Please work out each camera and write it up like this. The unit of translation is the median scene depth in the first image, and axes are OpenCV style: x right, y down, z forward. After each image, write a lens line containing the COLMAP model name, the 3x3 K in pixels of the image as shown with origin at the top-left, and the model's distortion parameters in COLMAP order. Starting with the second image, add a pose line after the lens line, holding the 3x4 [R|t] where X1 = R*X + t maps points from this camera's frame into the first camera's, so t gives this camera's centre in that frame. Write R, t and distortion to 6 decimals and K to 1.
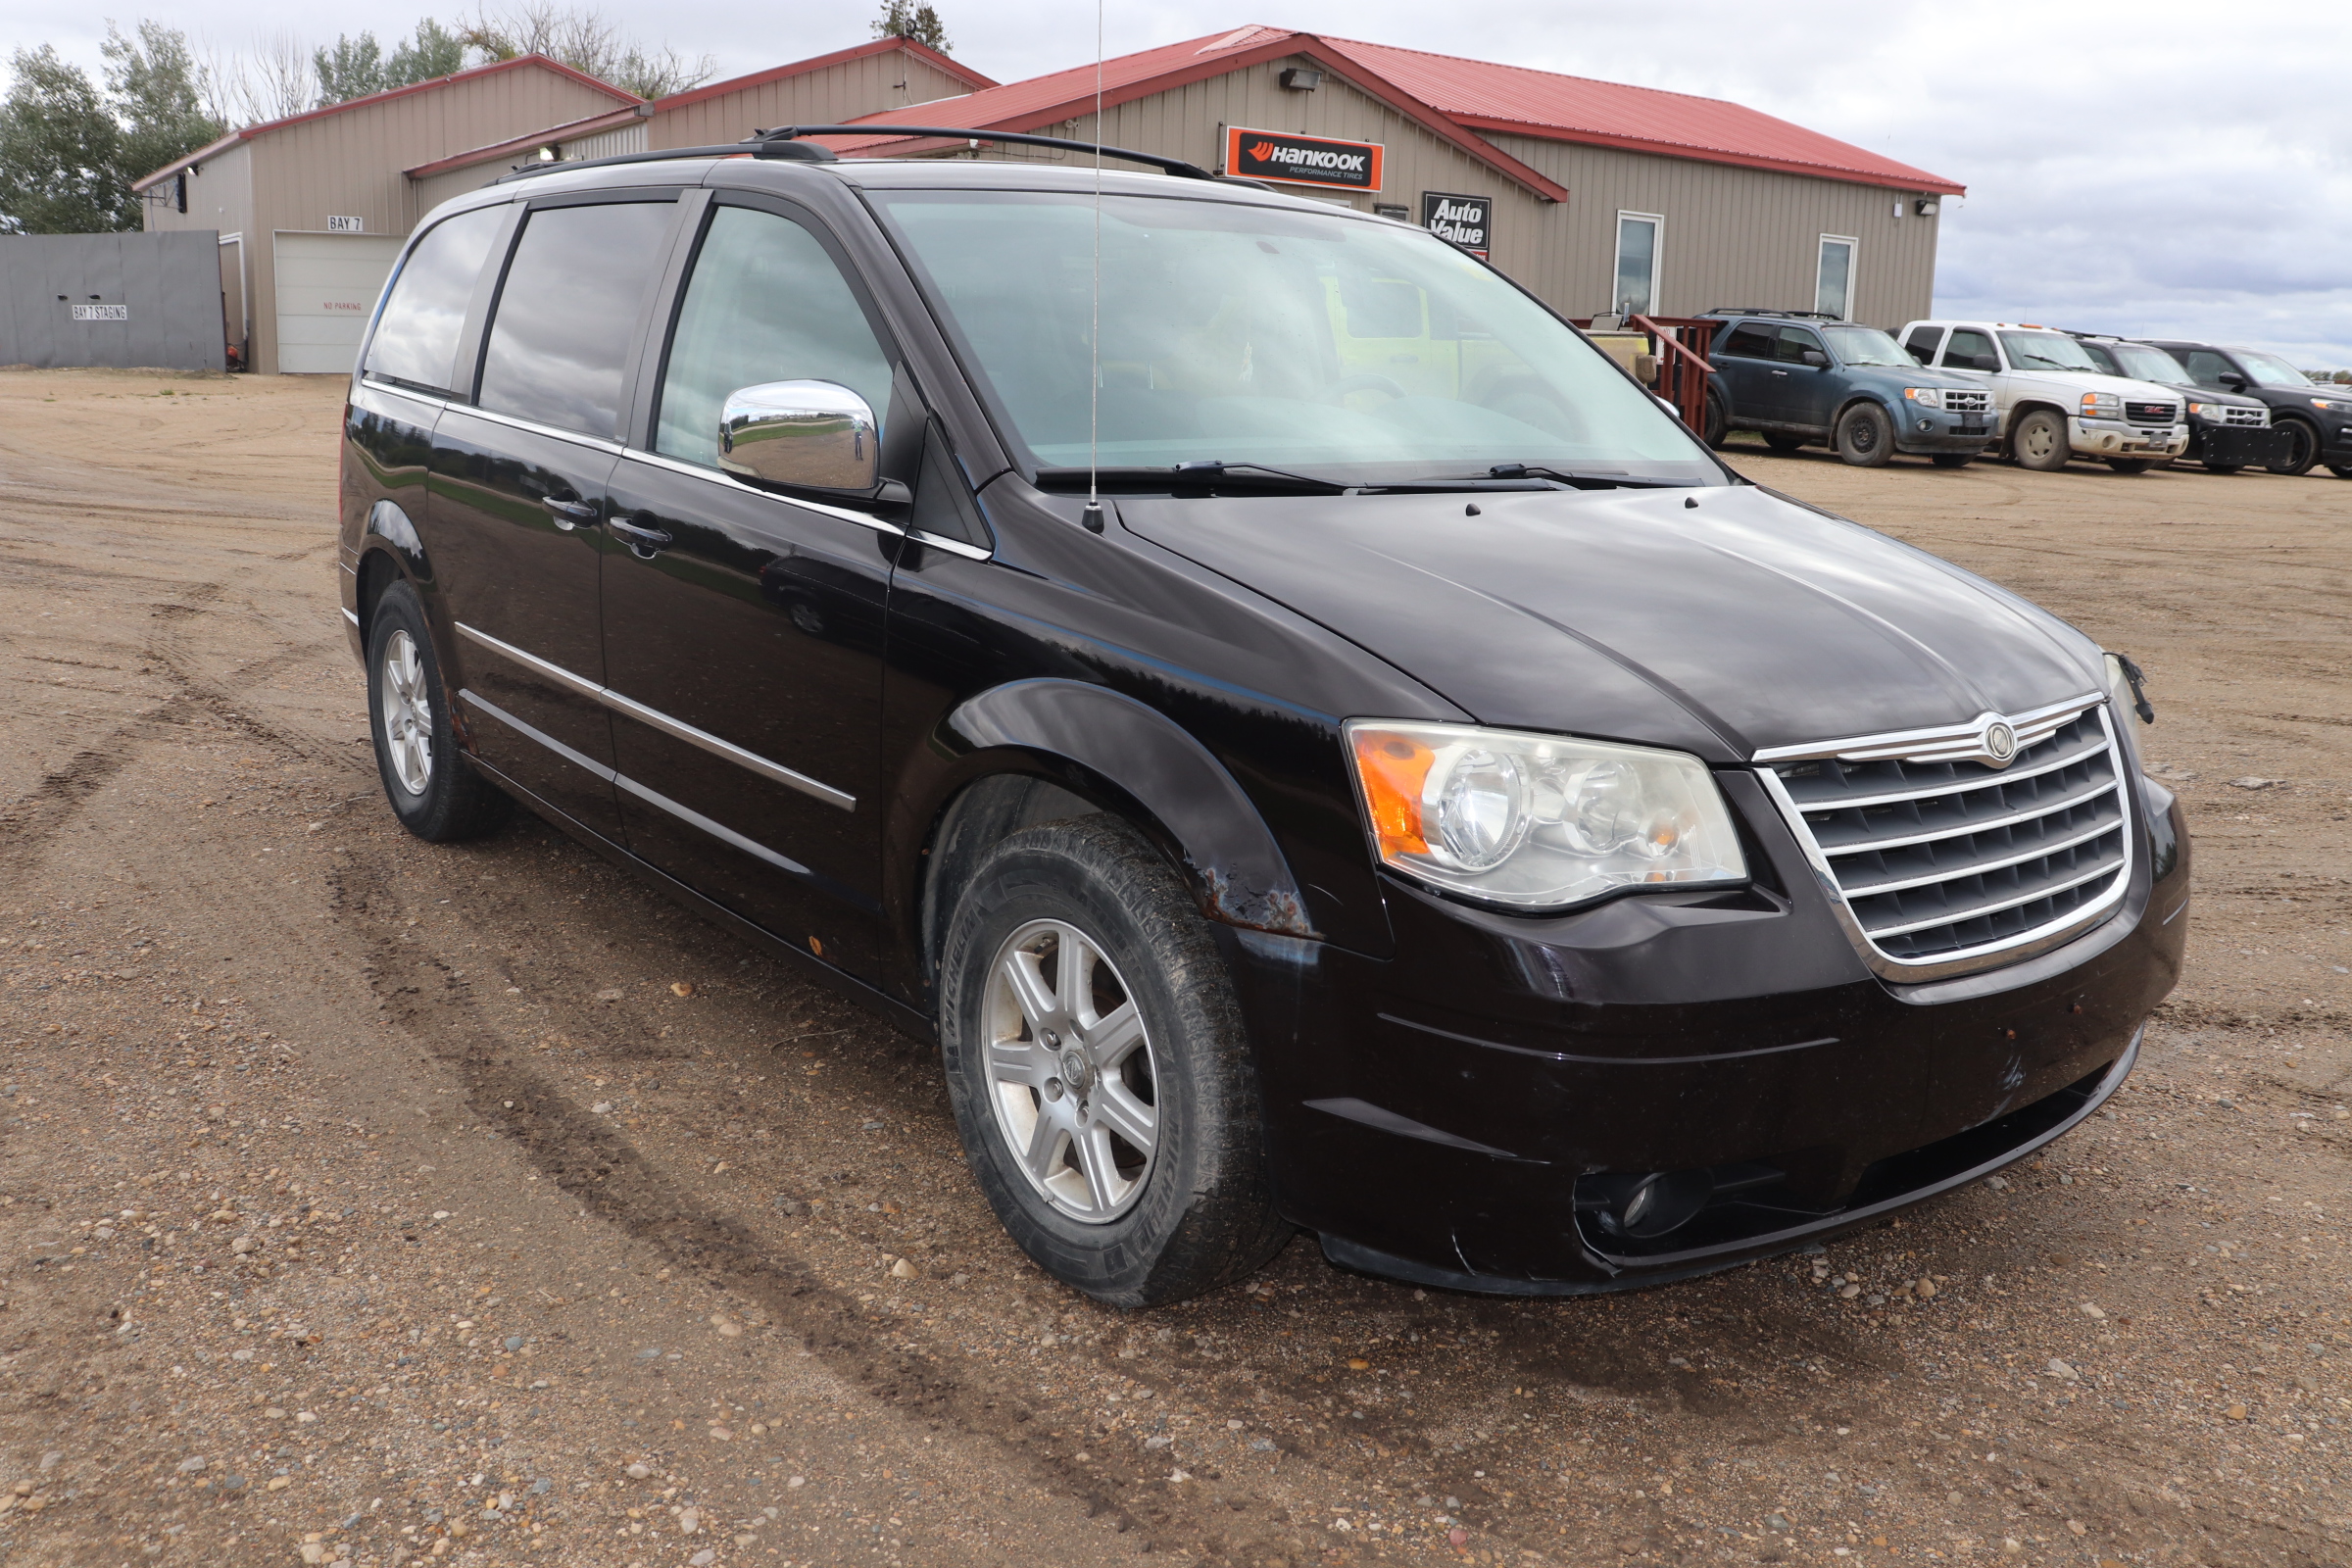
lens RADIAL K [[2081.4, 0, 1196.0], [0, 2081.4, 791.2], [0, 0, 1]] dist [-0.145323, 0.110833]
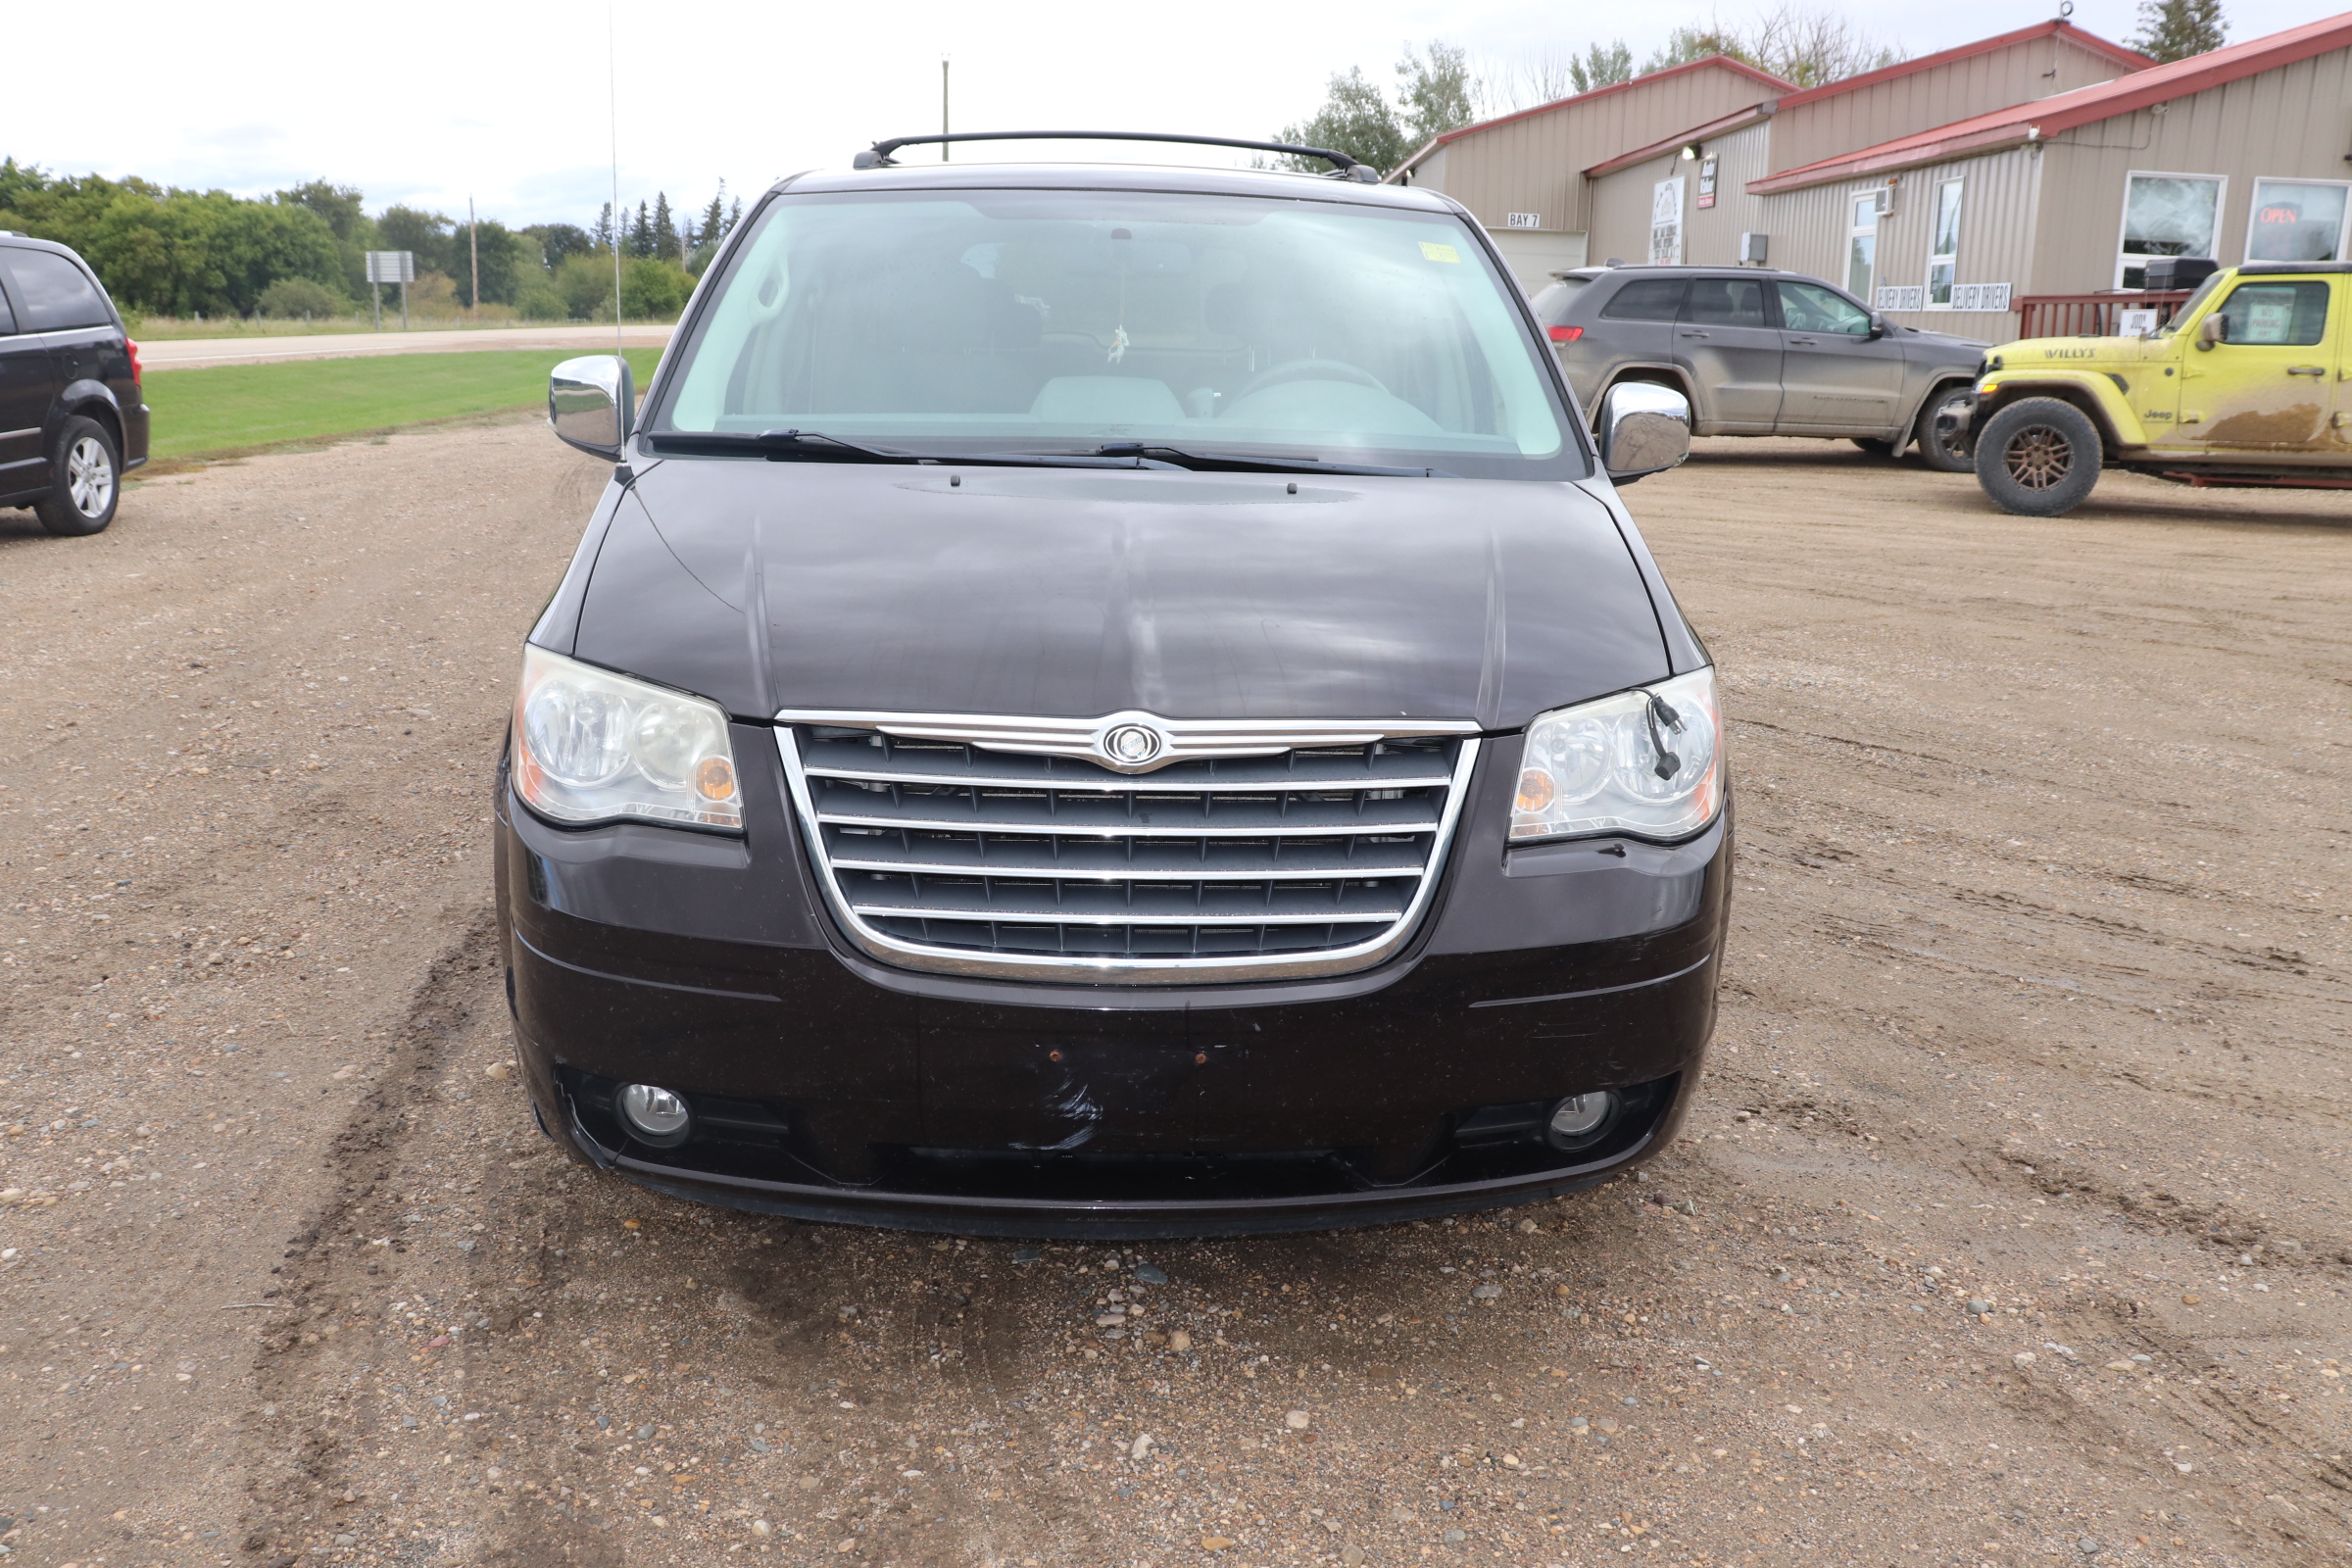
lens RADIAL K [[2081.4, 0, 1194.4], [0, 2081.4, 786.9], [0, 0, 1]] dist [-0.145323, 0.110833]
pose [[0.794223, 0.130212, -0.593511, 0.666167], [-0.131270, 0.990472, 0.041639, -0.032809], [0.593278, 0.044840, 0.803748, 0.183992]]
